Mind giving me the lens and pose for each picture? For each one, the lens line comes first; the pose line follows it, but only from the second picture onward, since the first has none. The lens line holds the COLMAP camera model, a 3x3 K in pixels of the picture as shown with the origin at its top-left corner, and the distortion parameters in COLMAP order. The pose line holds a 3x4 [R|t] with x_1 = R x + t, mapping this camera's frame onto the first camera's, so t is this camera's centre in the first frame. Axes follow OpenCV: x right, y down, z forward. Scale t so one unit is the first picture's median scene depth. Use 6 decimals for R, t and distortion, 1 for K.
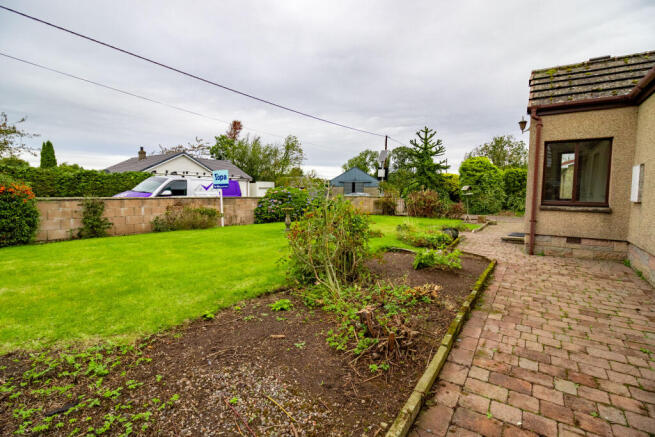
lens RADIAL K [[303.0, 0, 329.9], [0, 303.0, 219.8], [0, 0, 1]] dist [0.004471, -0.002211]
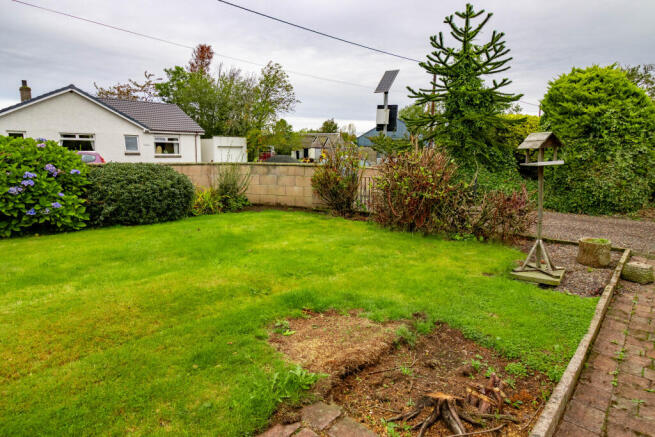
lens RADIAL K [[388.9, 0, 325.8], [0, 388.9, 217.1], [0, 0, 1]] dist [-0.002541, 0.000548]
pose [[0.990856, 0.029925, -0.131562, 0.195519], [-0.020790, 0.997312, 0.070266, -0.036757], [0.133311, -0.066888, 0.988814, 0.398474]]
